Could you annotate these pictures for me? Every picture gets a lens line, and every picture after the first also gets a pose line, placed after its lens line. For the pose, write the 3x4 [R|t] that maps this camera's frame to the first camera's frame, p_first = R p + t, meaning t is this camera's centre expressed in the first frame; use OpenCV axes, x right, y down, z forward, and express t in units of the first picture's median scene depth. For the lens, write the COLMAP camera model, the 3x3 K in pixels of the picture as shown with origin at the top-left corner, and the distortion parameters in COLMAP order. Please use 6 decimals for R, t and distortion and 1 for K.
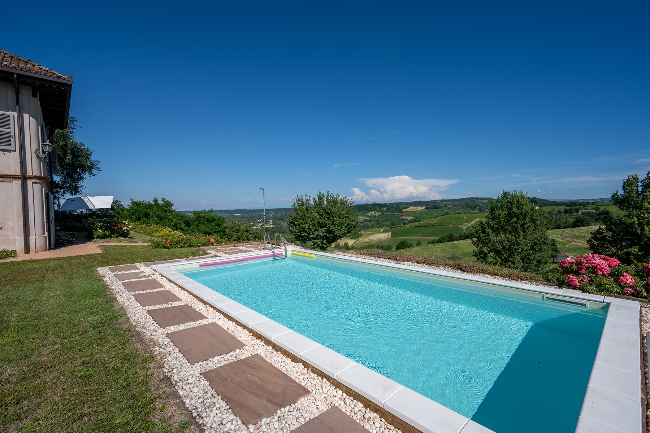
lens RADIAL K [[290.3, 0, 323.4], [0, 290.3, 217.8], [0, 0, 1]] dist [-0.001517, 0.000017]
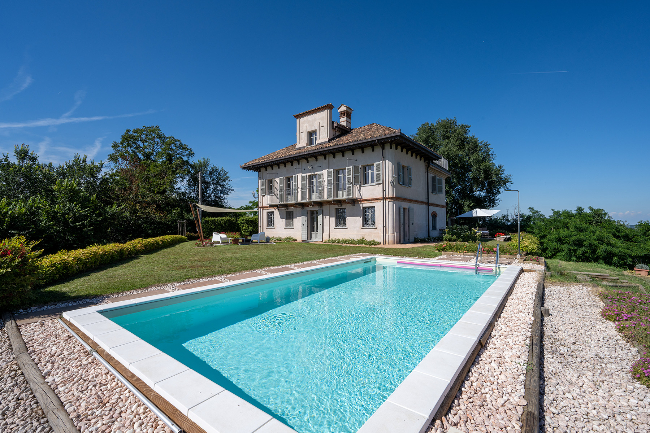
lens RADIAL K [[290.3, 0, 323.4], [0, 290.3, 217.8], [0, 0, 1]] dist [-0.001517, 0.000017]
pose [[0.168106, -0.007171, -0.985743, 0.546595], [-0.031526, 0.999423, -0.012647, 0.003491], [0.985265, 0.033202, 0.167783, 0.370829]]
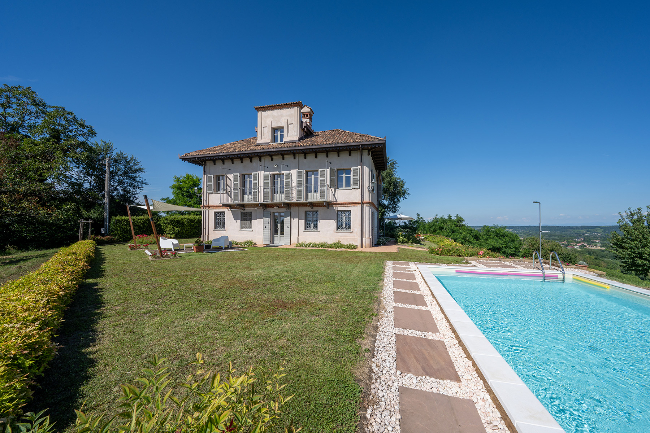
lens RADIAL K [[256.7, 0, 323.3], [0, 256.7, 218.8], [0, 0, 1]] dist [-0.000039, 0.000033]
pose [[0.540207, 0.001695, -0.841530, 0.116217], [-0.044044, 0.998684, -0.026262, 0.003010], [0.840379, 0.051251, 0.539571, -0.006580]]
